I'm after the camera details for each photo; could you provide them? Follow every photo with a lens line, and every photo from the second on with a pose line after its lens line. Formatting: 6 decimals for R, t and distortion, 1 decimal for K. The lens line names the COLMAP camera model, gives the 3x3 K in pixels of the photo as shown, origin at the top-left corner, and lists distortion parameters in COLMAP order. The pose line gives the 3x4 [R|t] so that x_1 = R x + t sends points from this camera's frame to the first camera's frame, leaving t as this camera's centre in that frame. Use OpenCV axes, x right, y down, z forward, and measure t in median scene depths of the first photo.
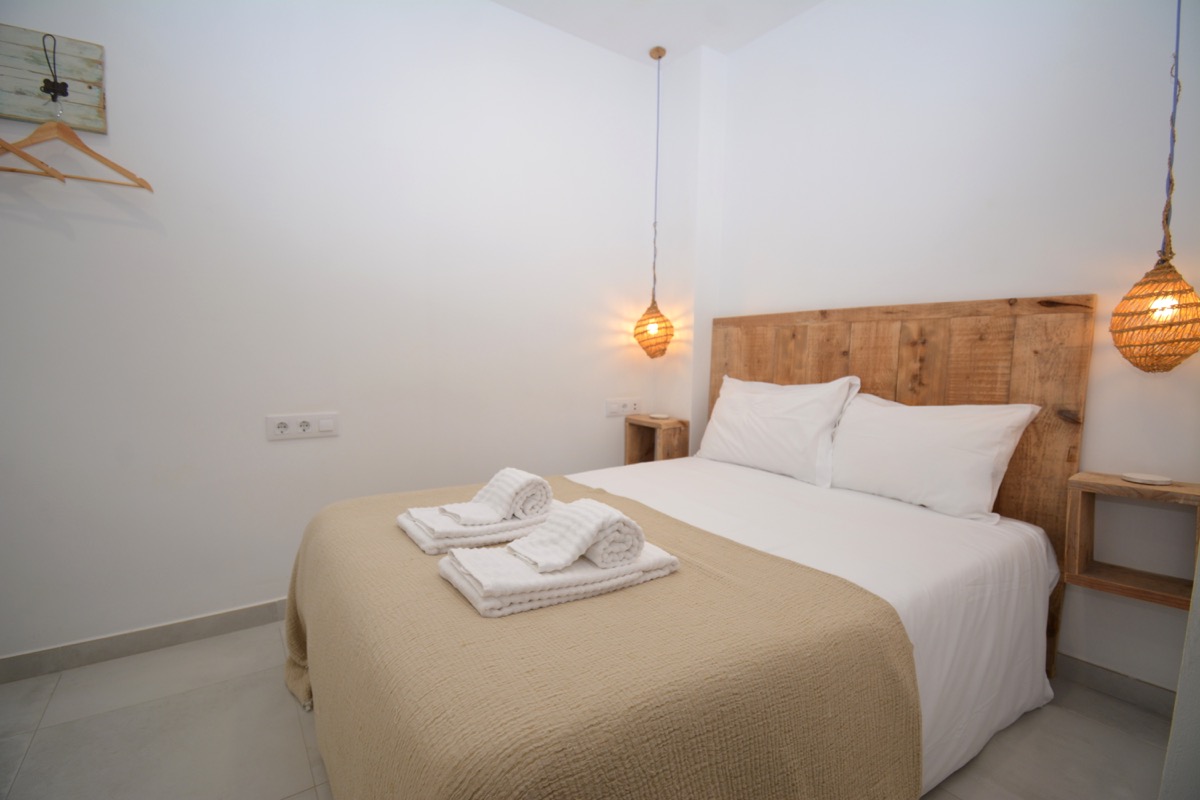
lens RADIAL K [[522.3, 0, 598.8], [0, 522.3, 401.4], [0, 0, 1]] dist [0.013507, -0.019780]
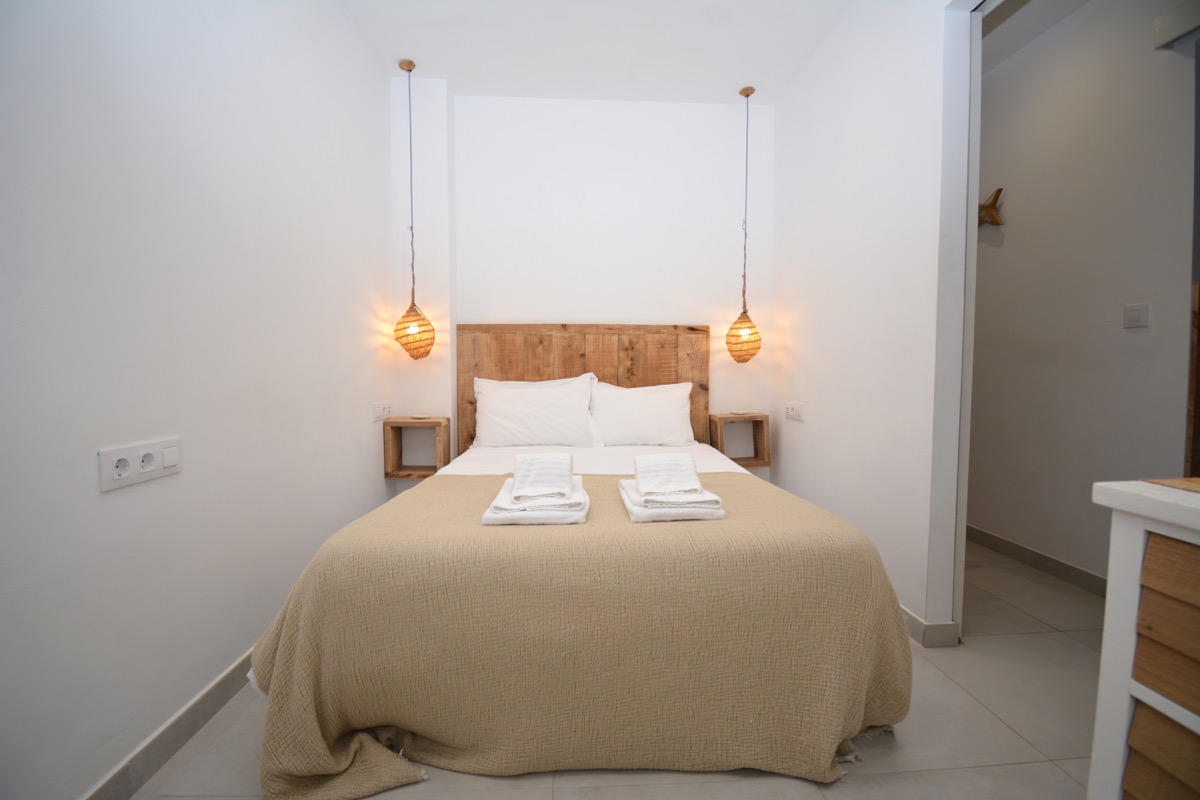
lens RADIAL K [[522.3, 0, 604.2], [0, 522.3, 392.7], [0, 0, 1]] dist [0.013507, -0.019780]
pose [[0.538988, -0.049213, 0.840875, -0.865867], [0.080861, 0.996704, 0.006503, 0.006138], [-0.838423, 0.064489, 0.541191, 0.231630]]
